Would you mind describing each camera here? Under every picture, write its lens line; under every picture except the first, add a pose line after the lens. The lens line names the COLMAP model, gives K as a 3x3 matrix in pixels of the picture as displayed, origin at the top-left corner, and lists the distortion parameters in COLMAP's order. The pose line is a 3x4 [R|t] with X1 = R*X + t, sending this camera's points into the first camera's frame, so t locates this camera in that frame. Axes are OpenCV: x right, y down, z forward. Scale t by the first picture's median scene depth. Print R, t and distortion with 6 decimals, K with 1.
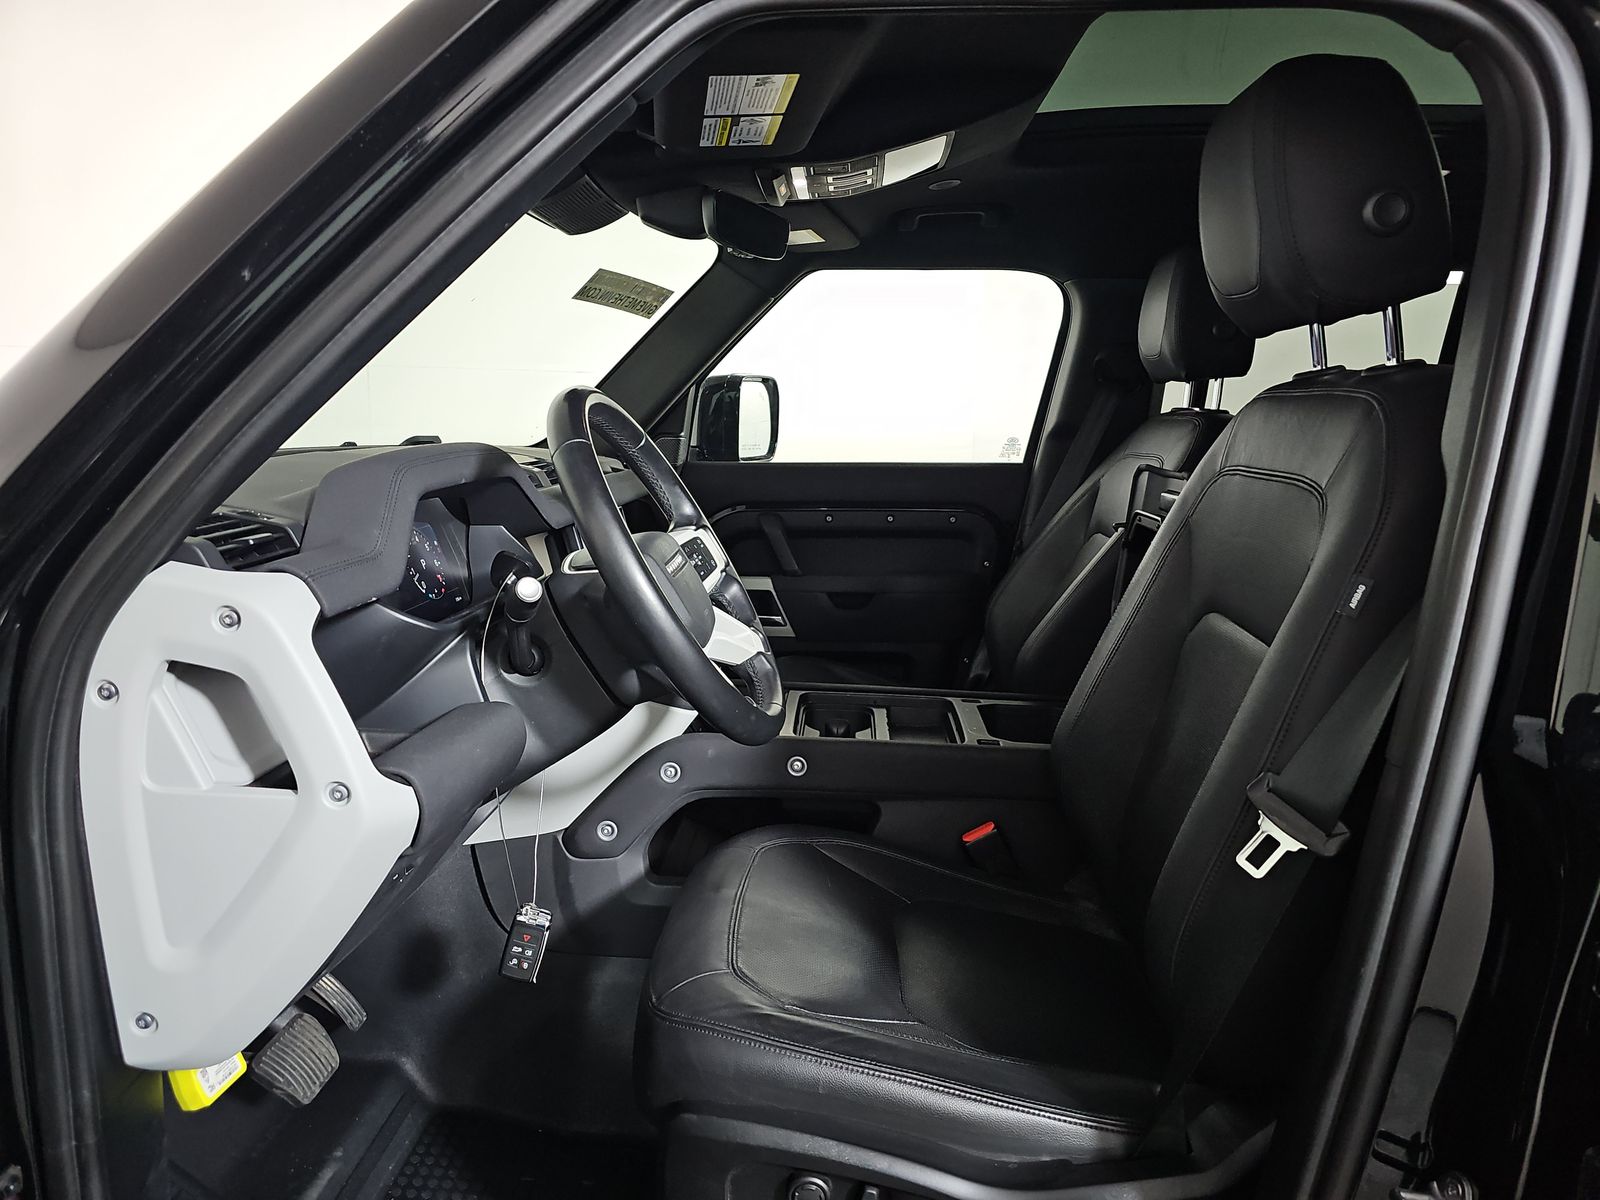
lens RADIAL K [[1037.5, 0, 799.7], [0, 1037.5, 606.7], [0, 0, 1]] dist [0.053755, -0.057919]
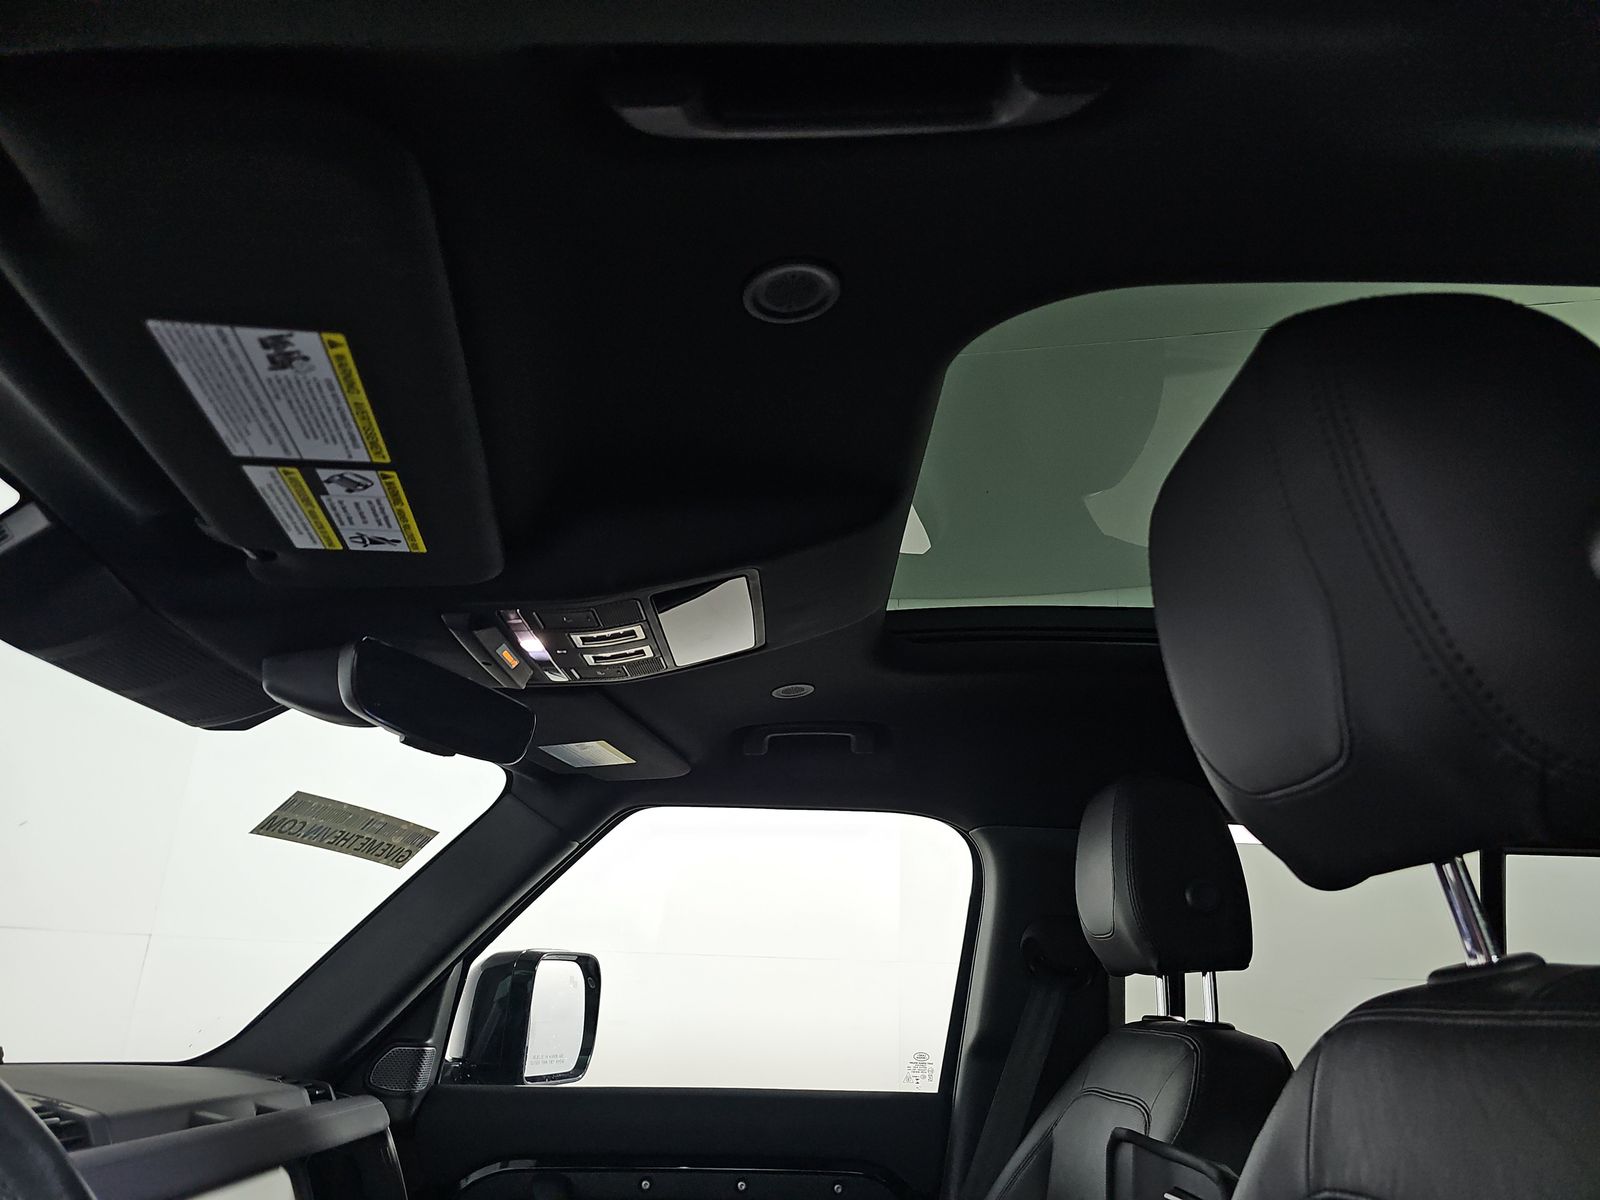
lens RADIAL K [[1037.5, 0, 799.7], [0, 1037.5, 606.7], [0, 0, 1]] dist [0.053755, -0.057919]
pose [[0.998260, 0.033901, 0.048245, 0.091817], [-0.004196, 0.856972, -0.515346, -0.065188], [-0.058815, 0.514247, 0.855623, 0.292230]]
